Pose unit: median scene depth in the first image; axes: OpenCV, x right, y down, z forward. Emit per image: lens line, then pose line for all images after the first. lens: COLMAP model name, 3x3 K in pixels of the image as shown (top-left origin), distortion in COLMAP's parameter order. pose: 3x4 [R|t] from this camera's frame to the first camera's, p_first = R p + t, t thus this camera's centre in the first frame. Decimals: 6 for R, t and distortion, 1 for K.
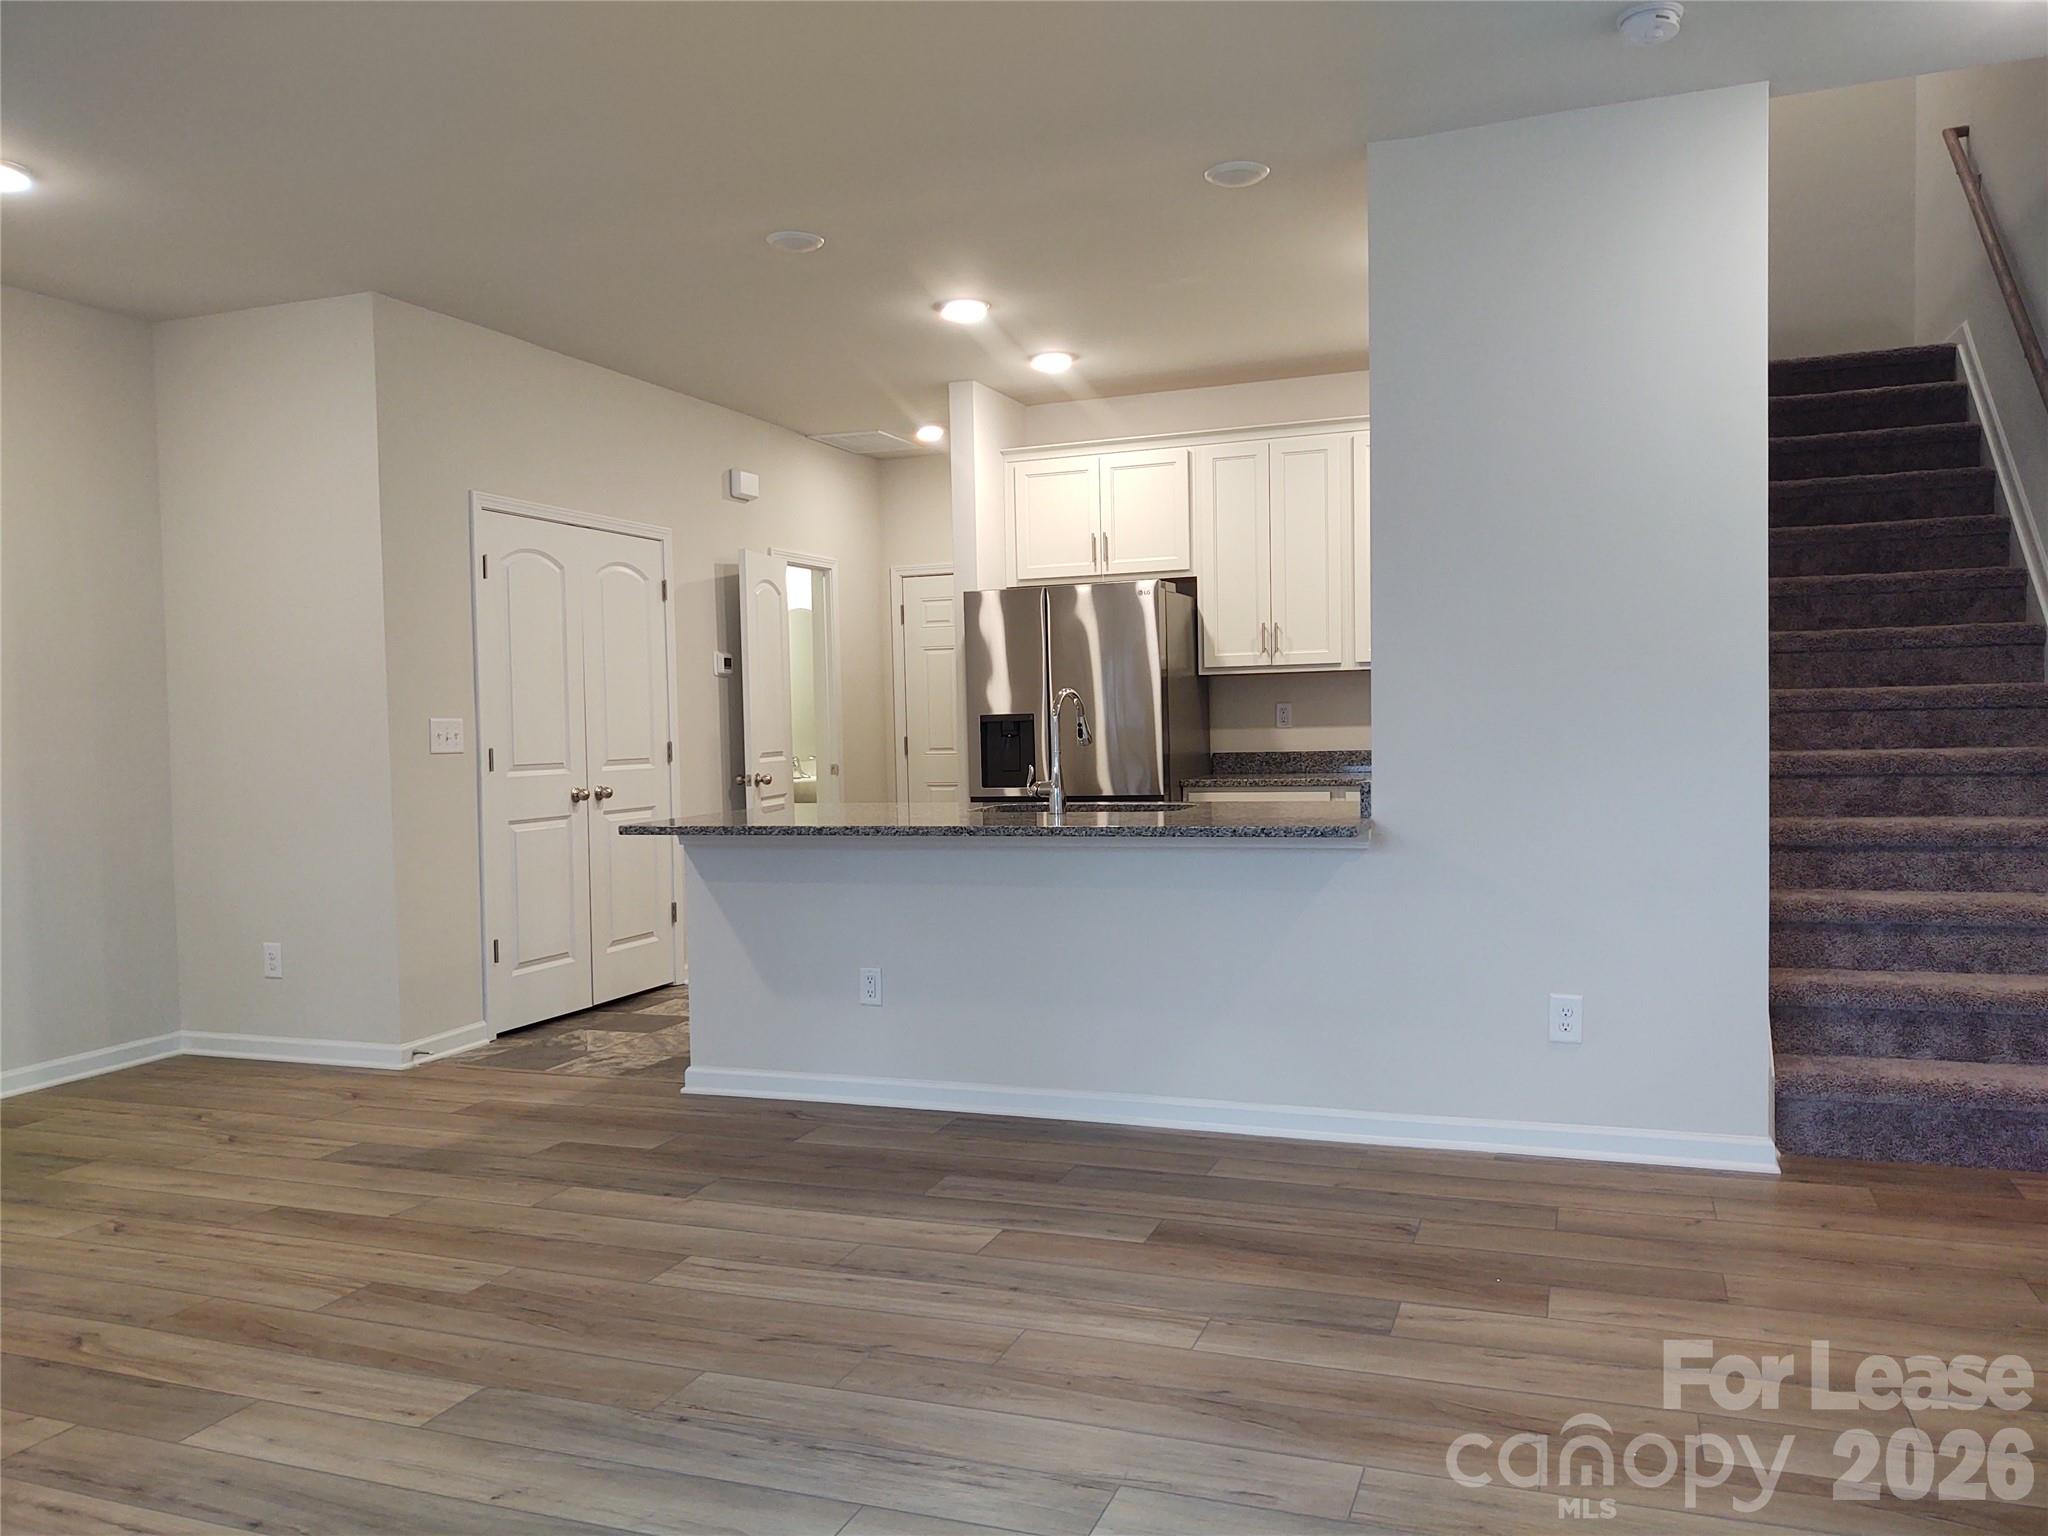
lens RADIAL K [[1535.7, 0, 1033.6], [0, 1535.7, 772.9], [0, 0, 1]] dist [0.035723, -0.065629]
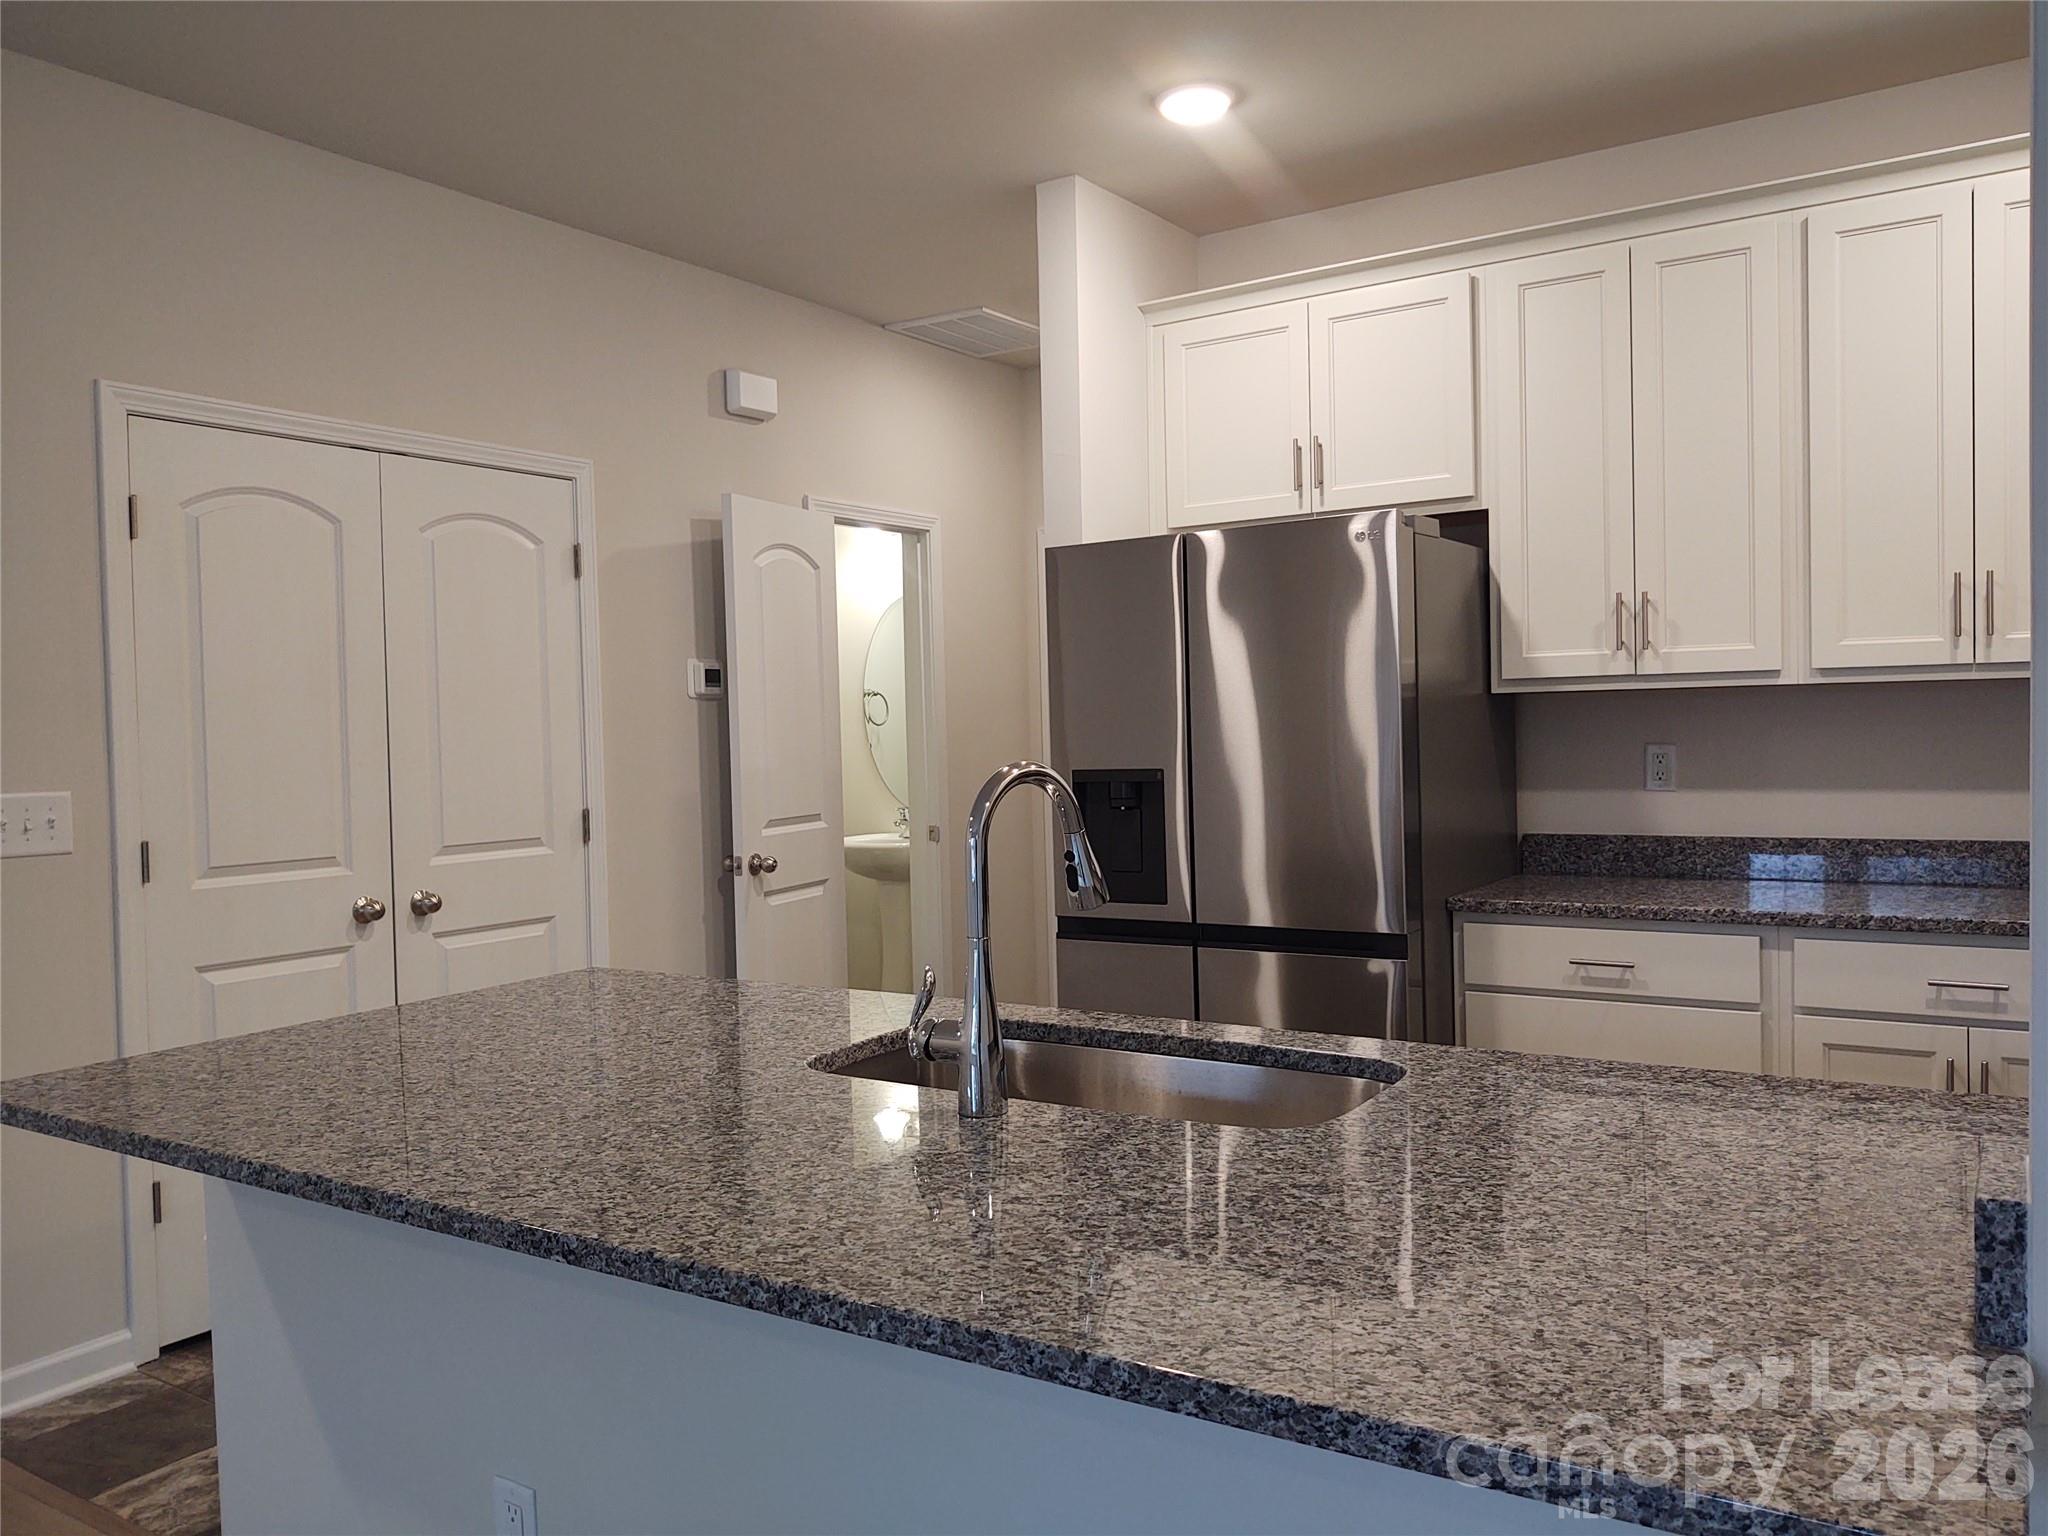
lens RADIAL K [[1555.2, 0, 1024.0], [0, 1555.2, 768.0], [0, 0, 1]] dist [0.045636, -0.136416]
pose [[0.974180, 0.004119, -0.225736, 0.080476], [-0.004768, 0.999986, -0.002329, -0.039894], [0.225723, 0.003345, 0.974186, 0.486065]]
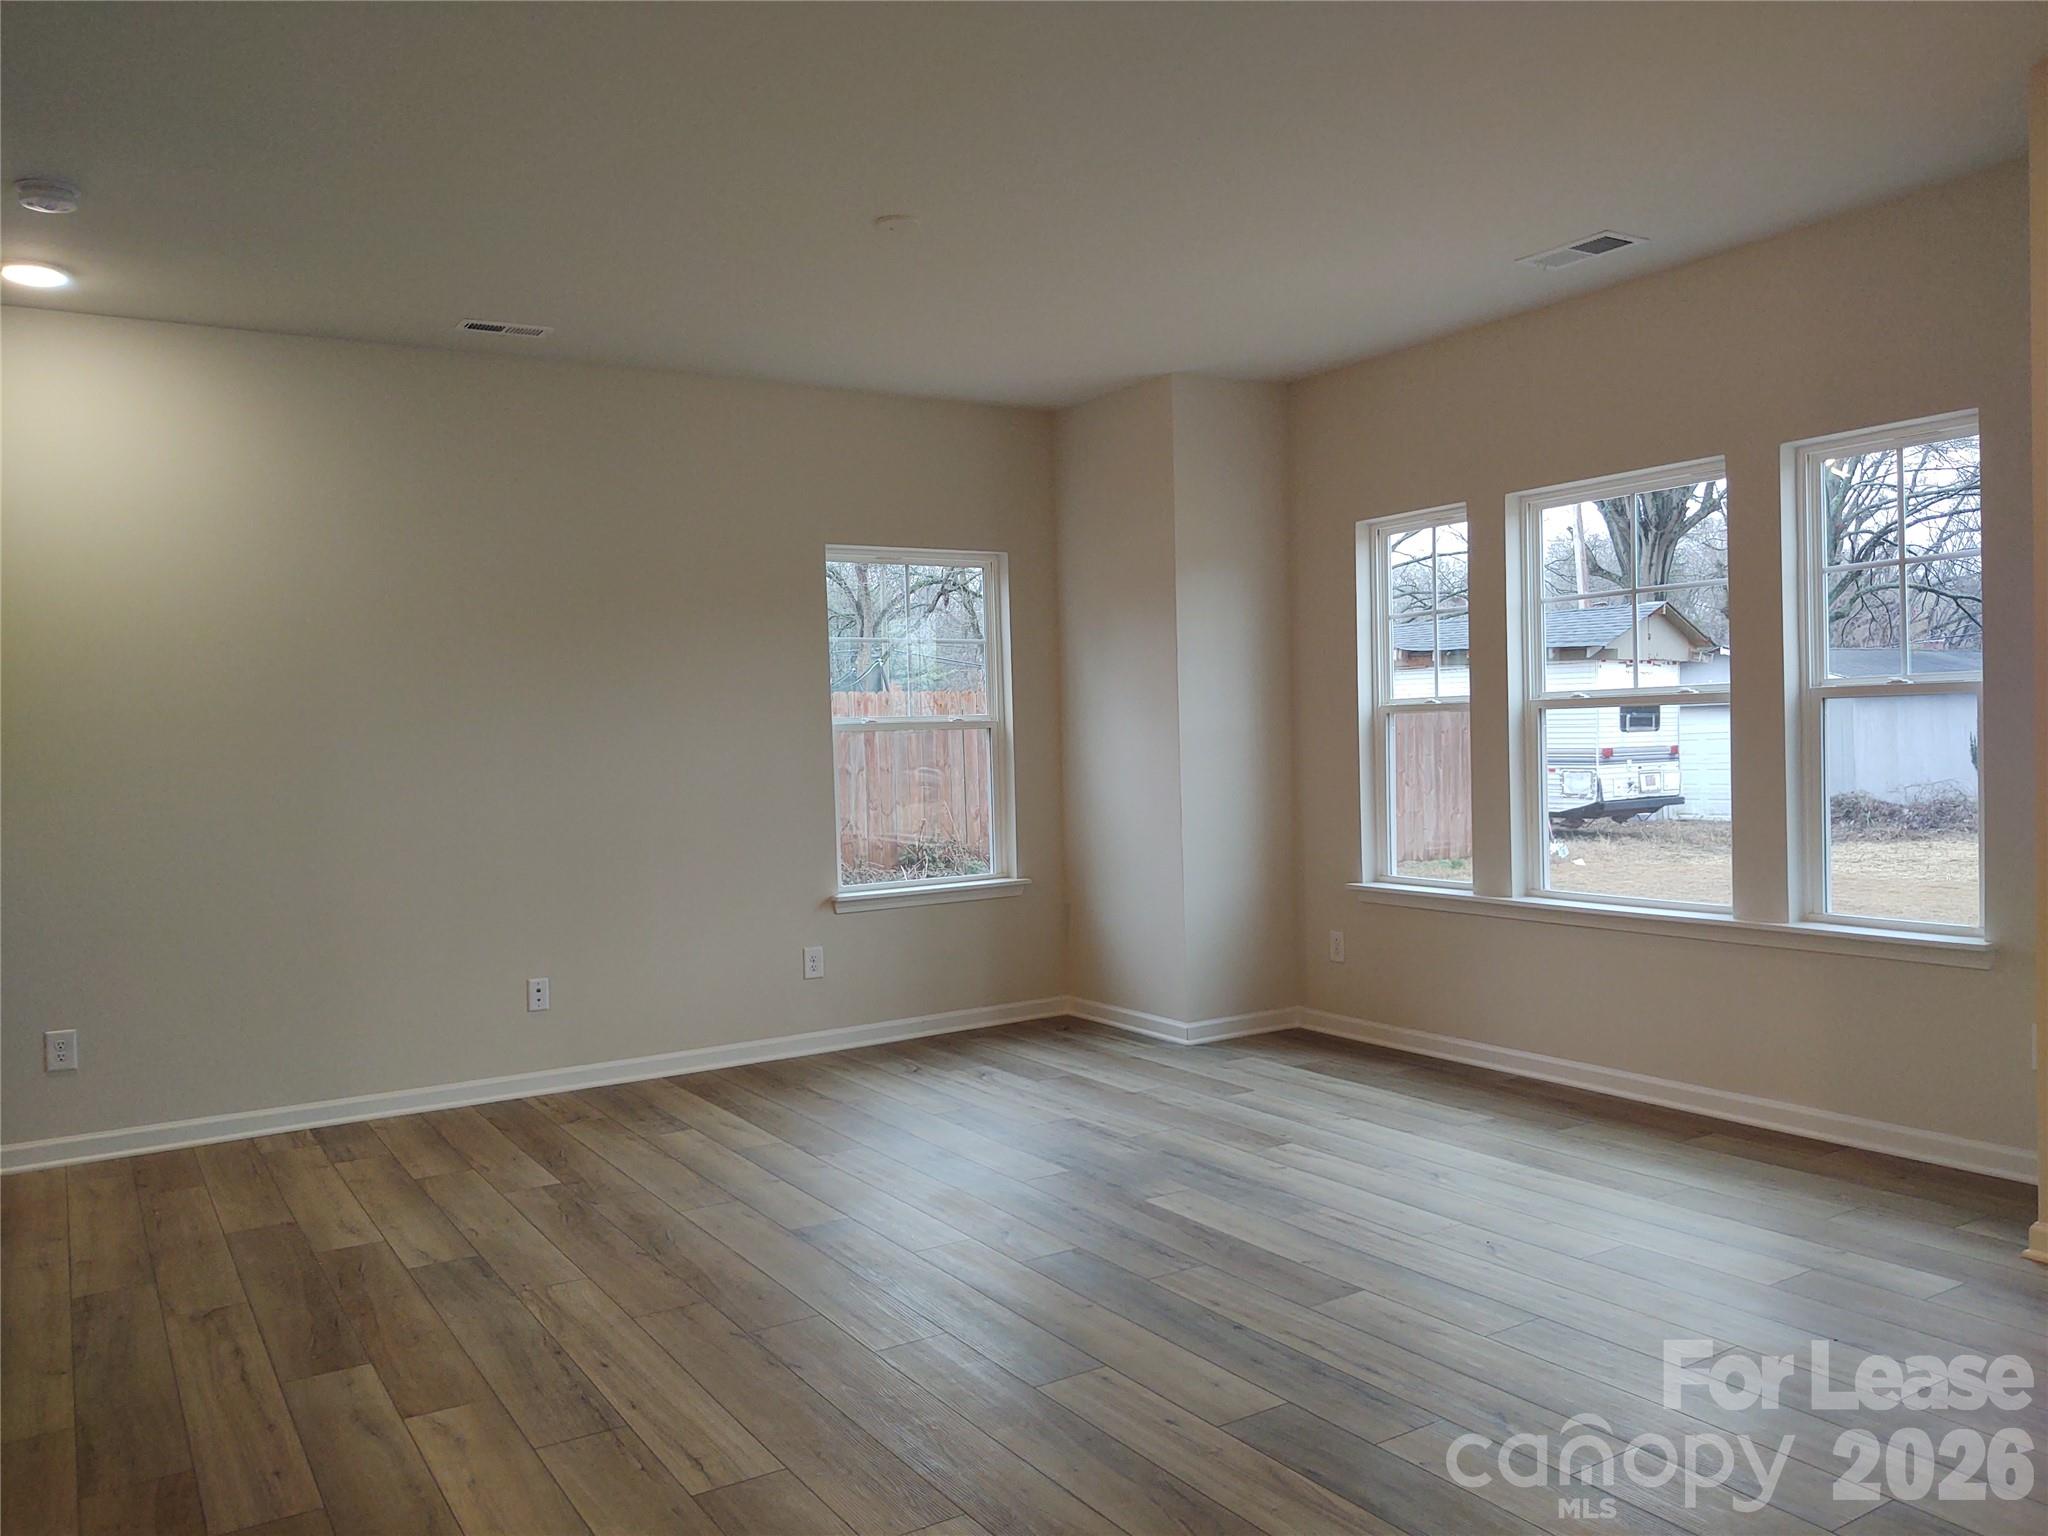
lens RADIAL K [[1535.7, 0, 1033.6], [0, 1535.7, 772.9], [0, 0, 1]] dist [0.035723, -0.065629]
pose [[-0.791581, 0.032370, 0.610207, -0.454937], [0.070961, 0.996709, 0.039180, -0.032733], [-0.606930, 0.074315, -0.791273, 0.806681]]
